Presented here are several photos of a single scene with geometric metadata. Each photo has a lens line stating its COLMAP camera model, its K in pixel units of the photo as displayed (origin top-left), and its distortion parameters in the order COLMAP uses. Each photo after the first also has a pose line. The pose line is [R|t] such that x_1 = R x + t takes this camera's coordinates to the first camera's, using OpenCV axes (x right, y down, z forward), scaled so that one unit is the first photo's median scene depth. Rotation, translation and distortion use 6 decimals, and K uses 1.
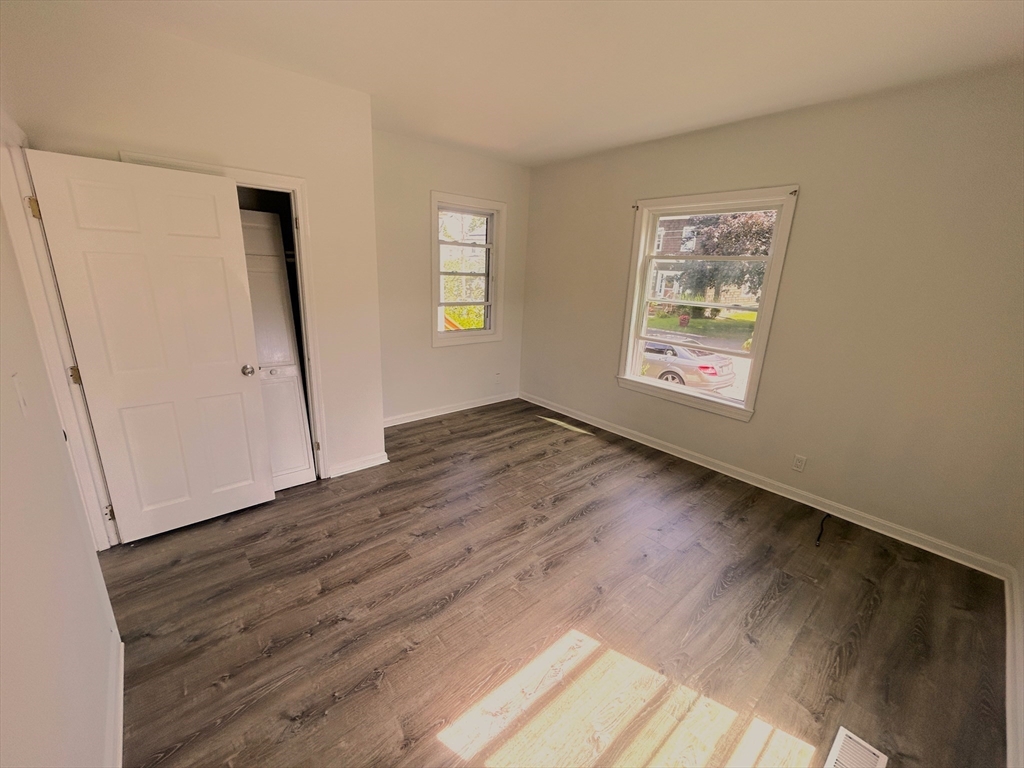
lens RADIAL K [[416.3, 0, 509.8], [0, 416.3, 383.3], [0, 0, 1]] dist [0.001796, 0.000777]
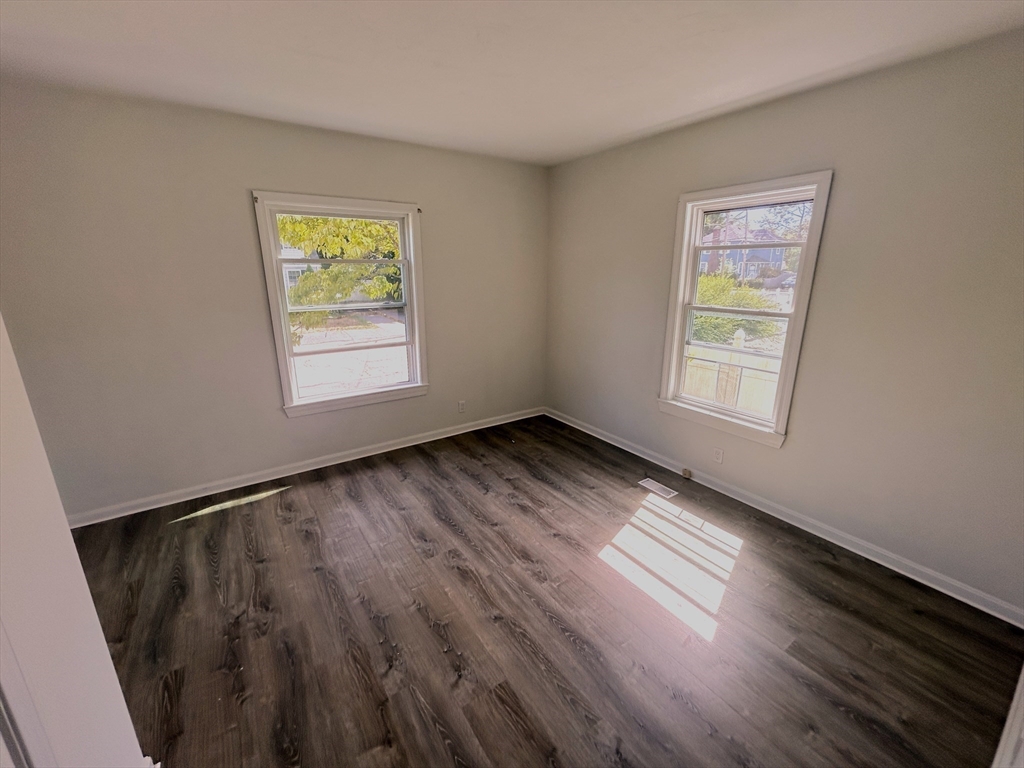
lens RADIAL K [[416.3, 0, 509.0], [0, 416.3, 382.4], [0, 0, 1]] dist [0.001796, 0.000777]
pose [[0.120178, -0.301117, 0.945984, -0.625547], [0.273791, 0.925988, 0.259970, -0.216473], [-0.954251, 0.227759, 0.193726, 0.581682]]
